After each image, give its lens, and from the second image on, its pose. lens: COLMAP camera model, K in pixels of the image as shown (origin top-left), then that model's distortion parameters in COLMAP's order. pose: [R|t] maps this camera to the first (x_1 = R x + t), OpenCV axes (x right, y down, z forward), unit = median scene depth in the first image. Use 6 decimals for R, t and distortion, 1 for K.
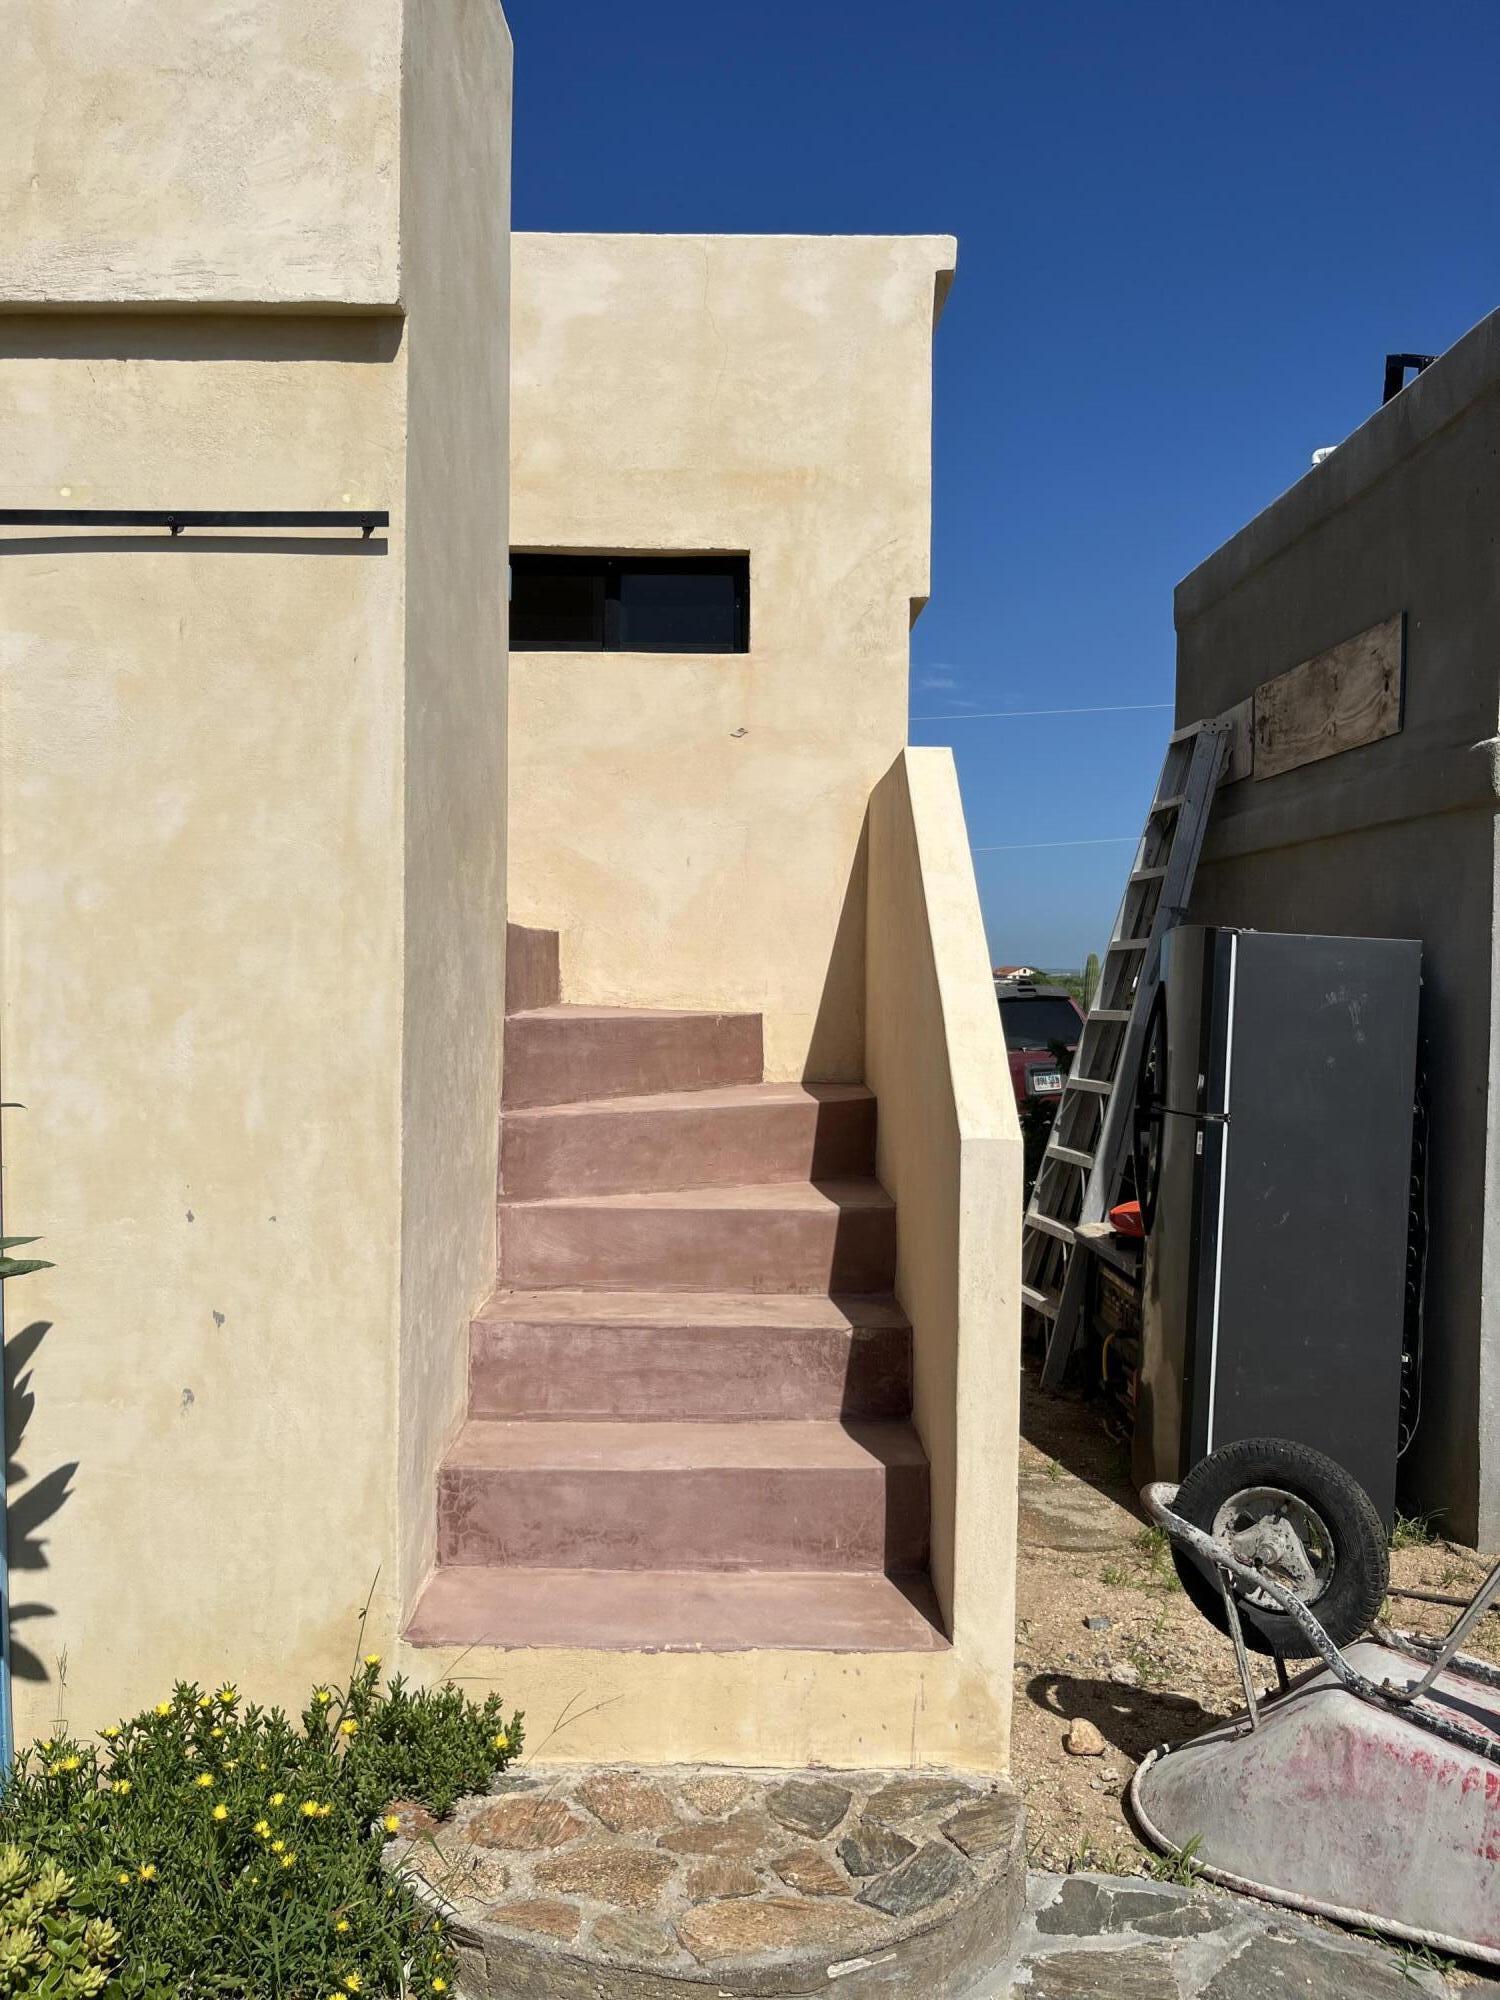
lens RADIAL K [[1519.8, 0, 751.2], [0, 1519.8, 1008.5], [0, 0, 1]] dist [0.051264, -0.084616]
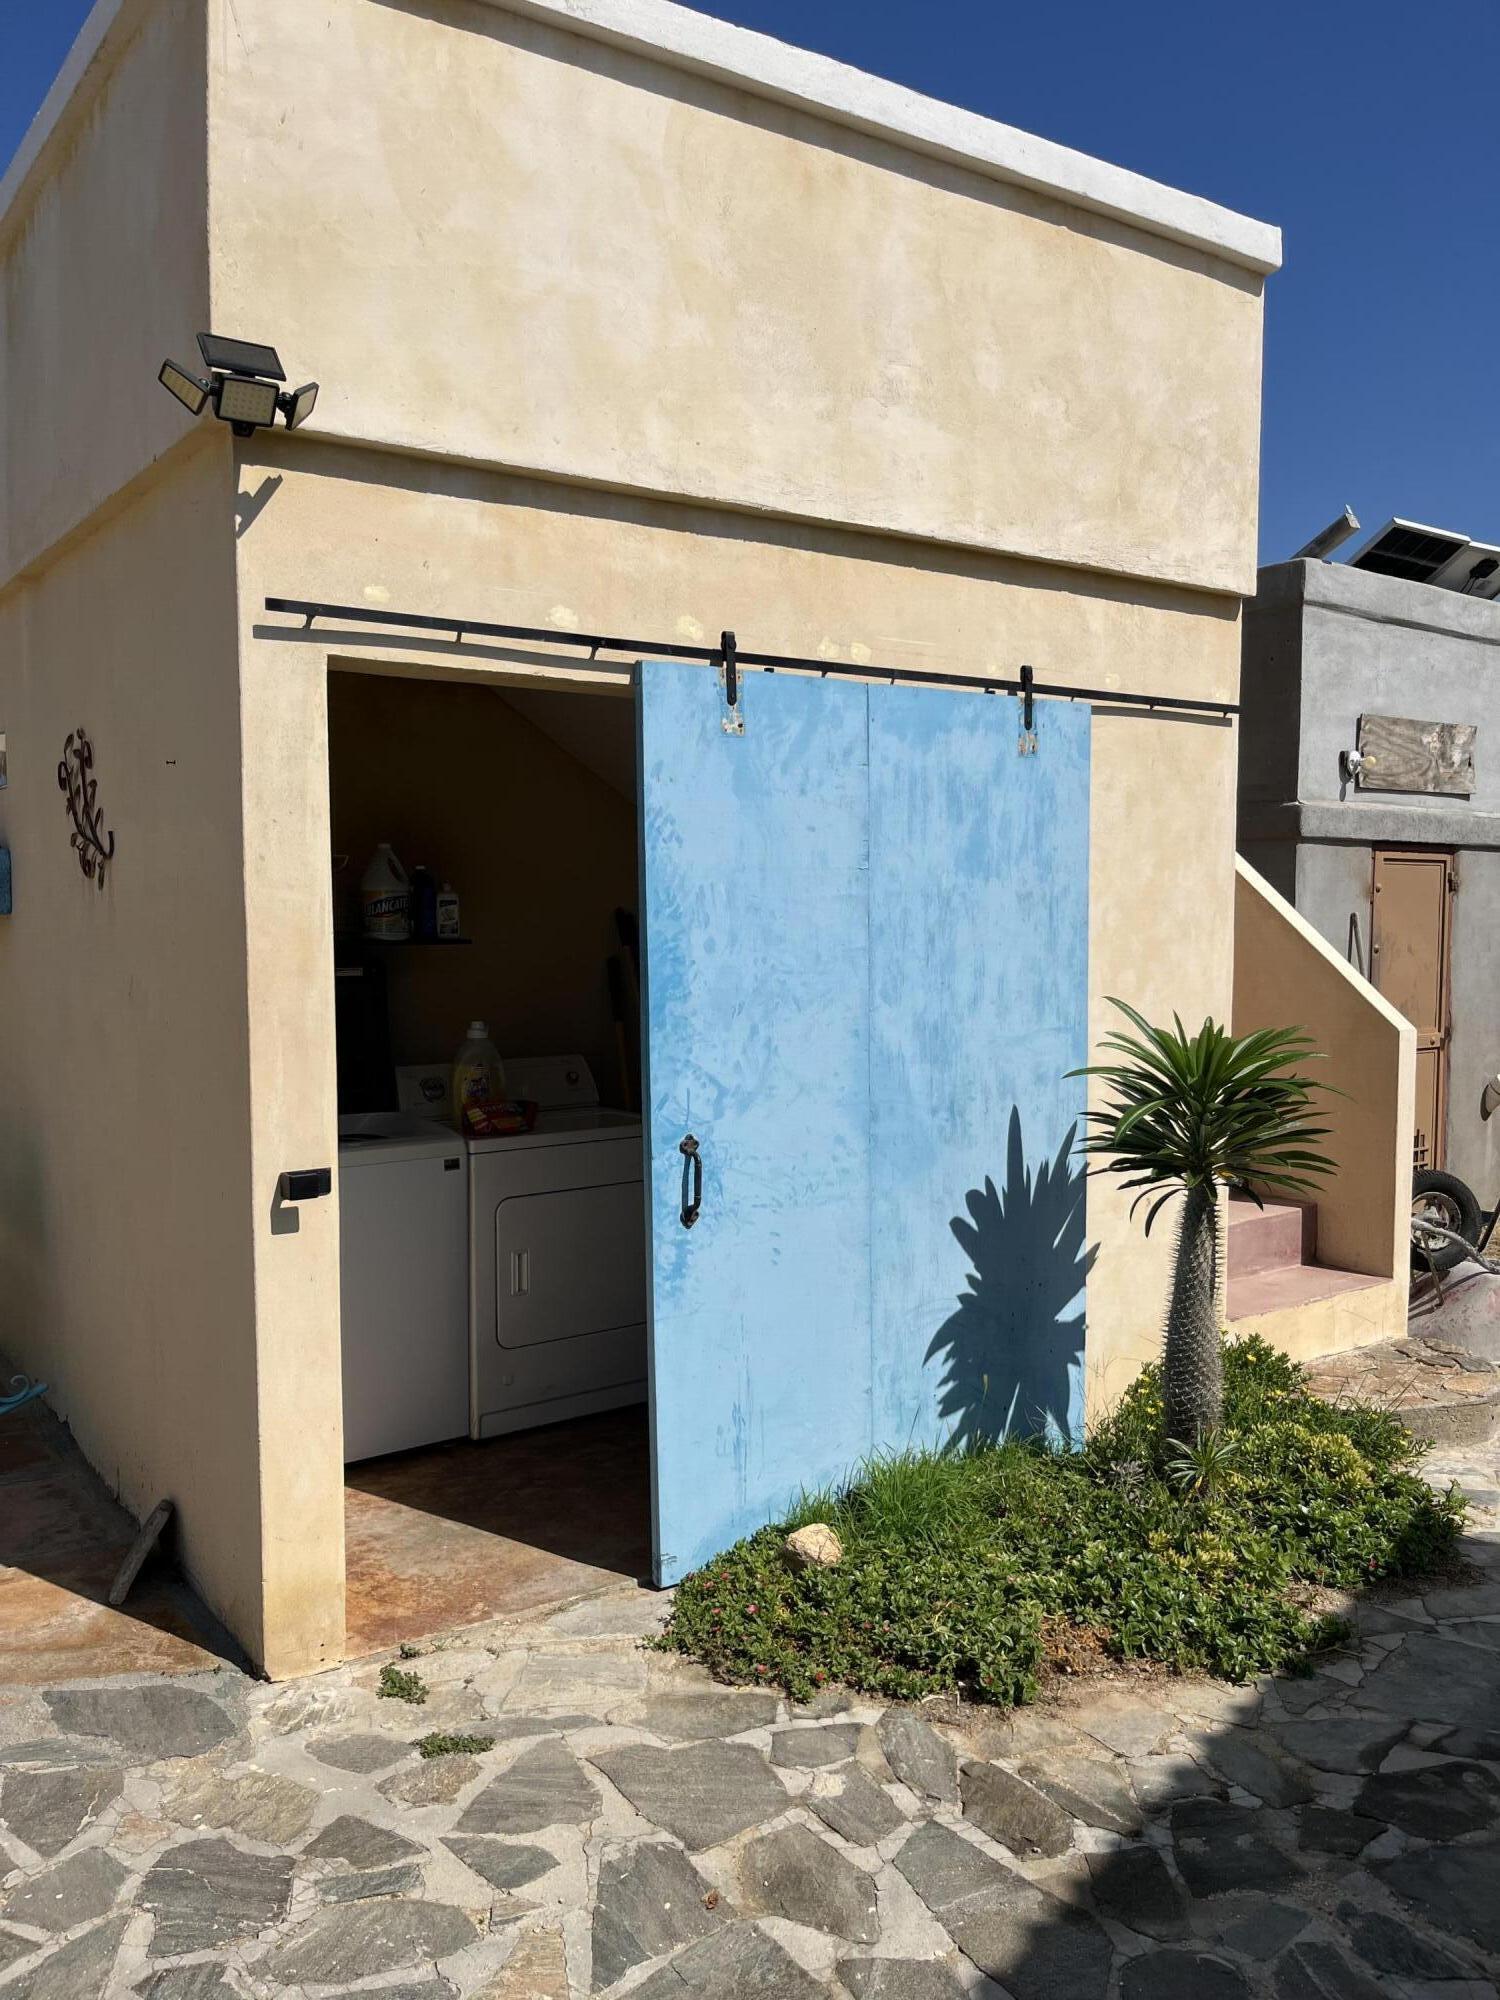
lens RADIAL K [[1519.8, 0, 755.3], [0, 1519.8, 1004.1], [0, 0, 1]] dist [0.051264, -0.084616]
pose [[0.811119, -0.049433, 0.582788, -1.781552], [0.026771, 0.998515, 0.047436, -0.069809], [-0.584268, -0.022874, 0.811238, -0.154585]]
